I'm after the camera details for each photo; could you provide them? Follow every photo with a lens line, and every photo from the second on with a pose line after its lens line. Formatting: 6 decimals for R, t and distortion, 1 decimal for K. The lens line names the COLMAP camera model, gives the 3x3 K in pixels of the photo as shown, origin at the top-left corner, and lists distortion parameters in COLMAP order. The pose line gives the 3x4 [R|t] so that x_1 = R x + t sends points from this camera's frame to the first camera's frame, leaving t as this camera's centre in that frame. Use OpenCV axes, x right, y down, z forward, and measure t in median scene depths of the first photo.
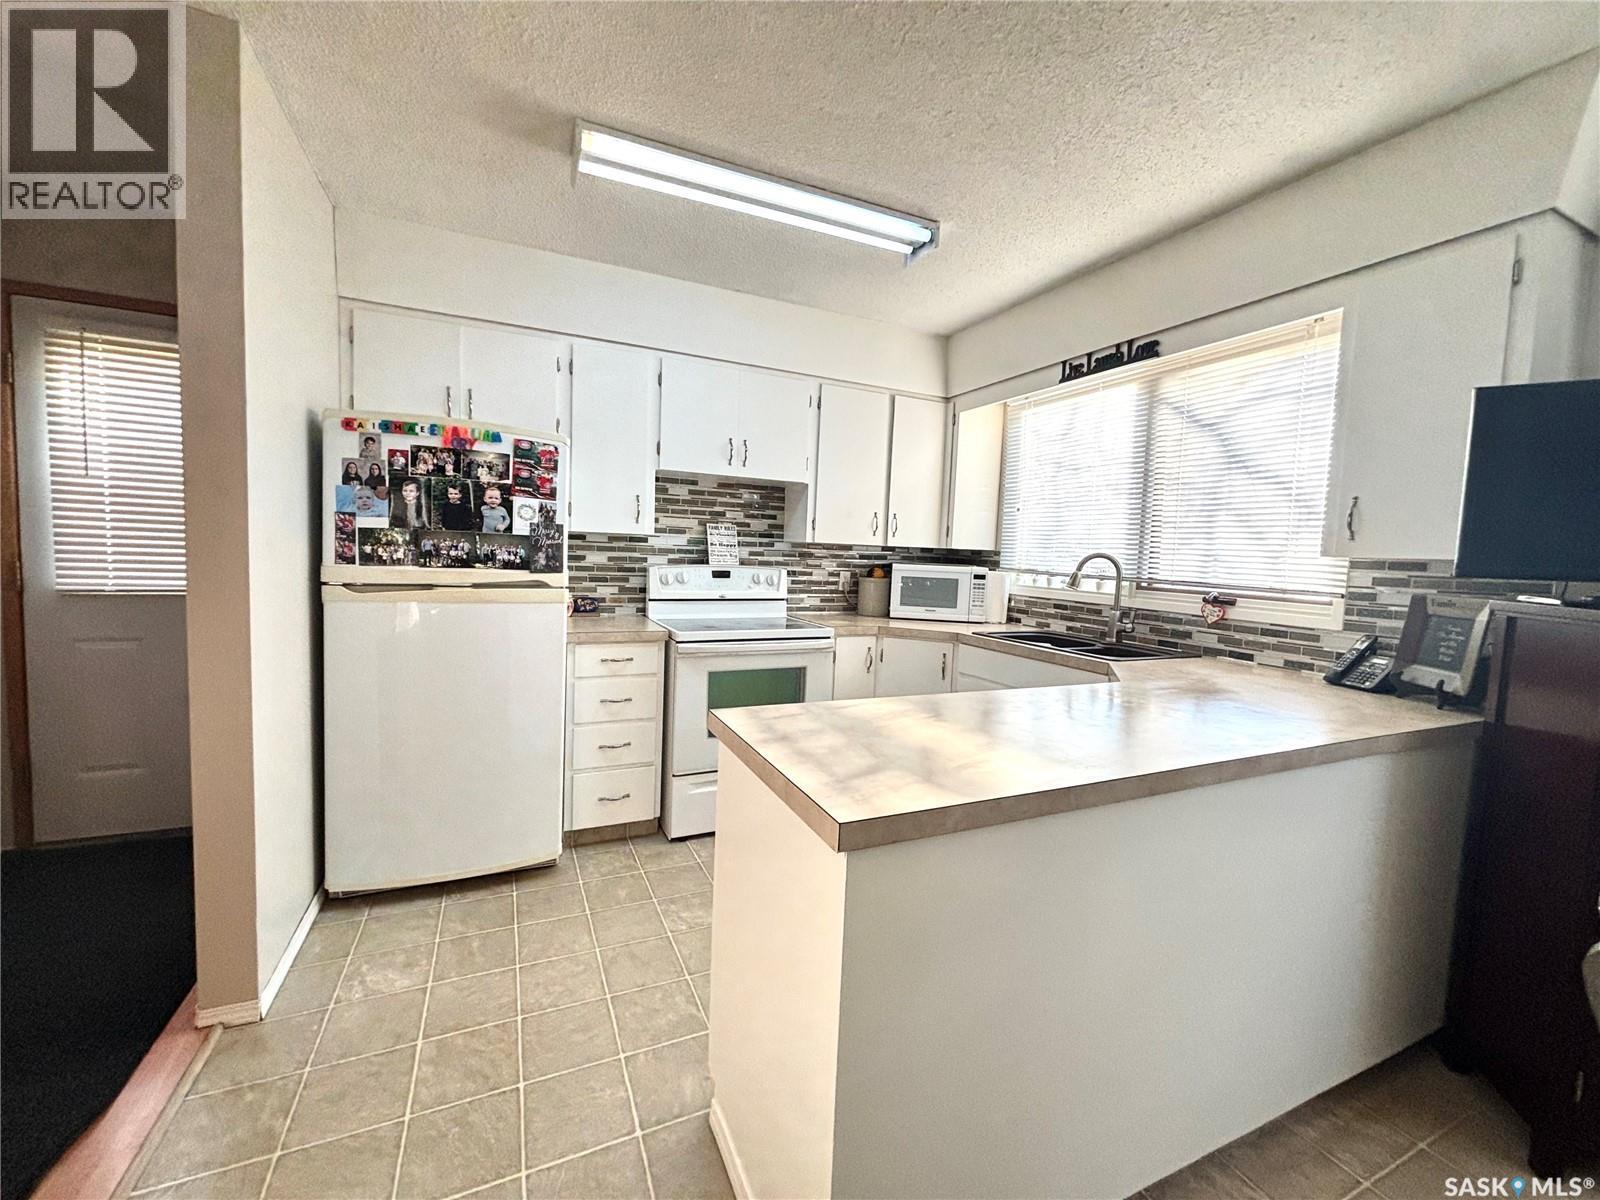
lens RADIAL K [[642.2, 0, 800.0], [0, 642.2, 600.0], [0, 0, 1]] dist [-0.001296, -0.000301]
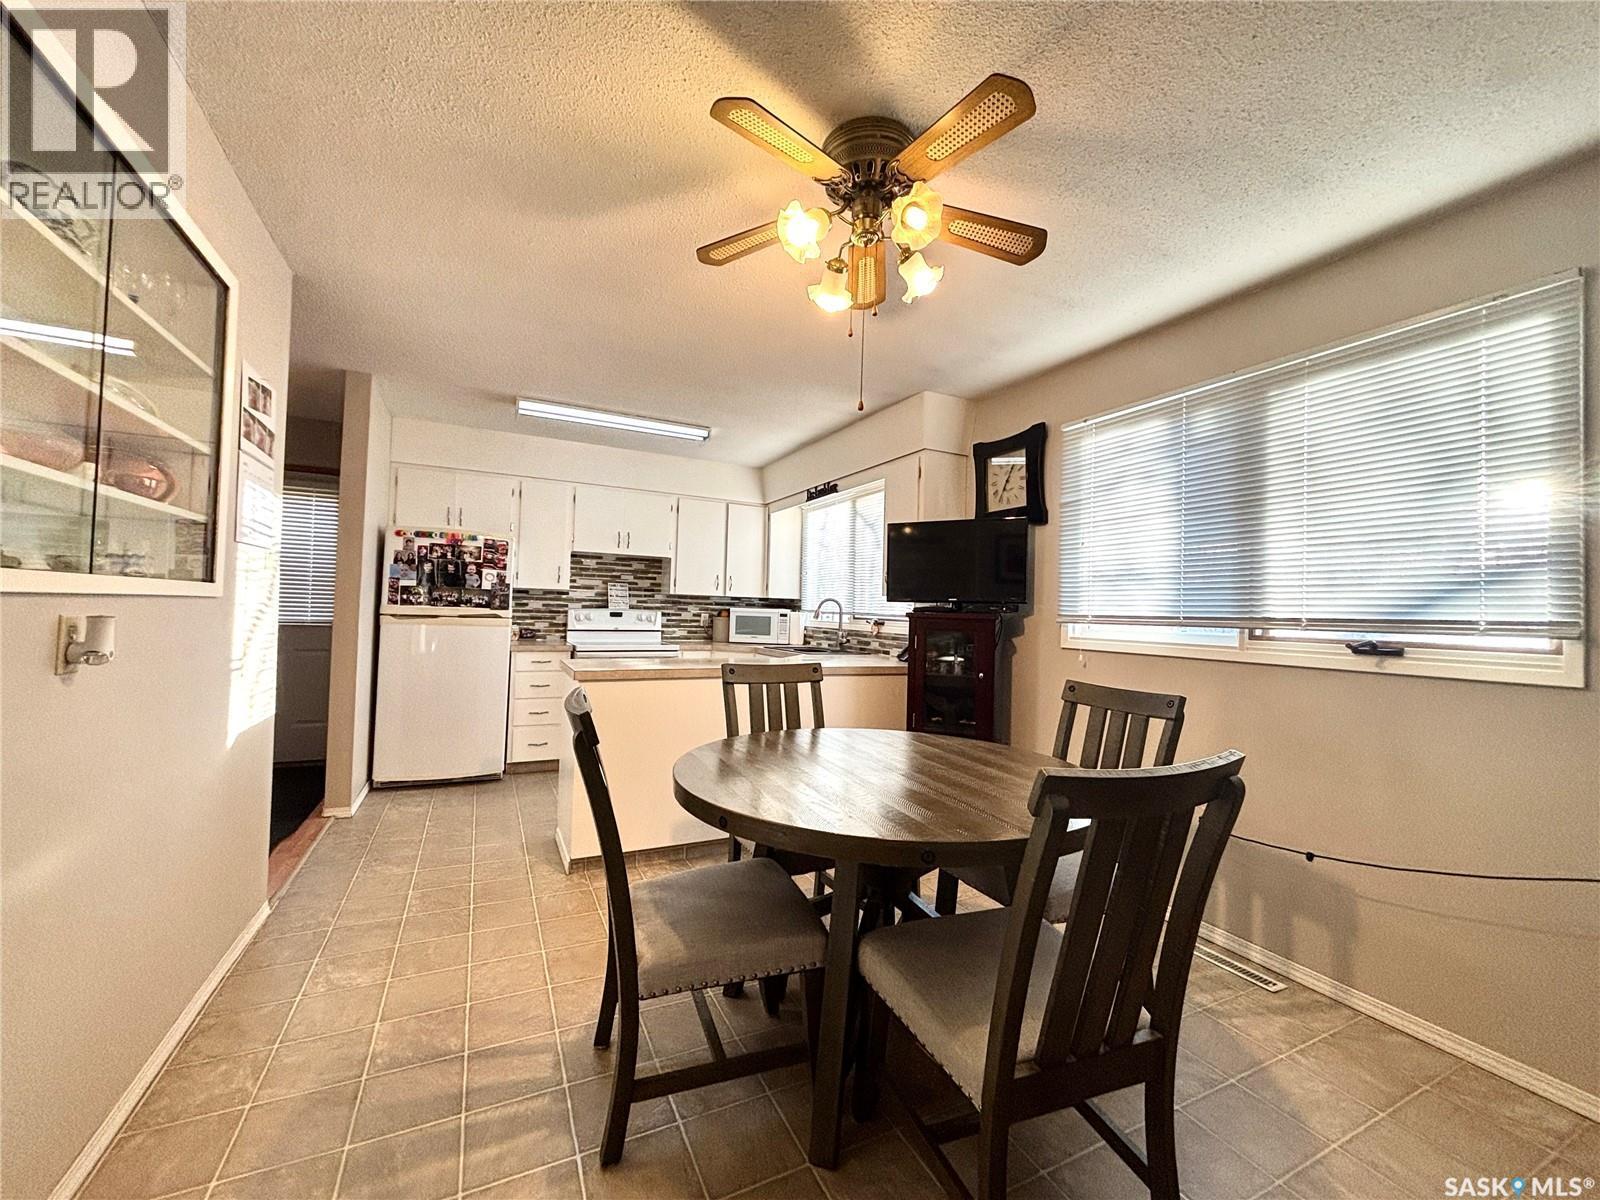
lens RADIAL K [[642.2, 0, 800.0], [0, 642.2, 600.0], [0, 0, 1]] dist [-0.001296, -0.000301]
pose [[0.999533, -0.008473, 0.029366, 0.375822], [0.011206, 0.995489, -0.094215, 0.103394], [-0.028435, 0.094500, 0.995119, -0.783962]]
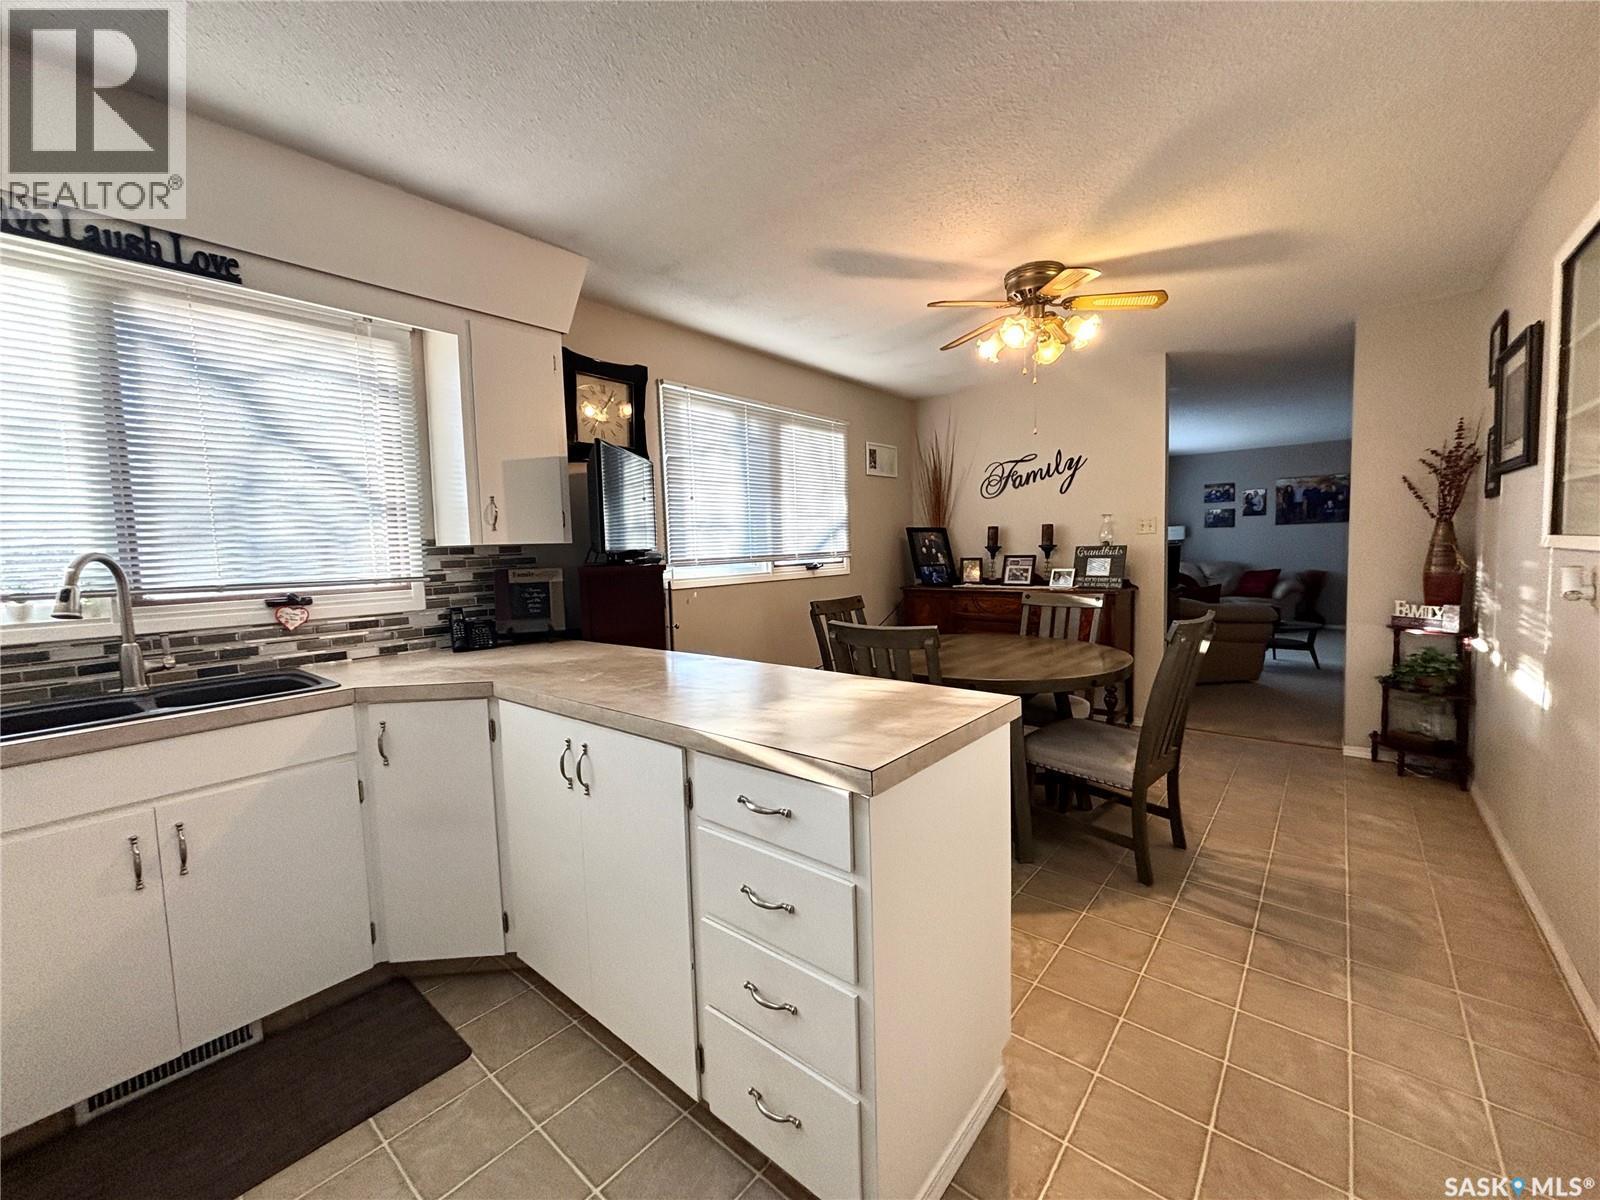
lens RADIAL K [[642.2, 0, 800.0], [0, 642.2, 600.0], [0, 0, 1]] dist [-0.001296, -0.000301]
pose [[-0.428961, -0.092286, 0.898597, -0.402483], [0.090106, 0.985435, 0.144218, -0.062951], [-0.898818, 0.142833, -0.414397, 0.734646]]
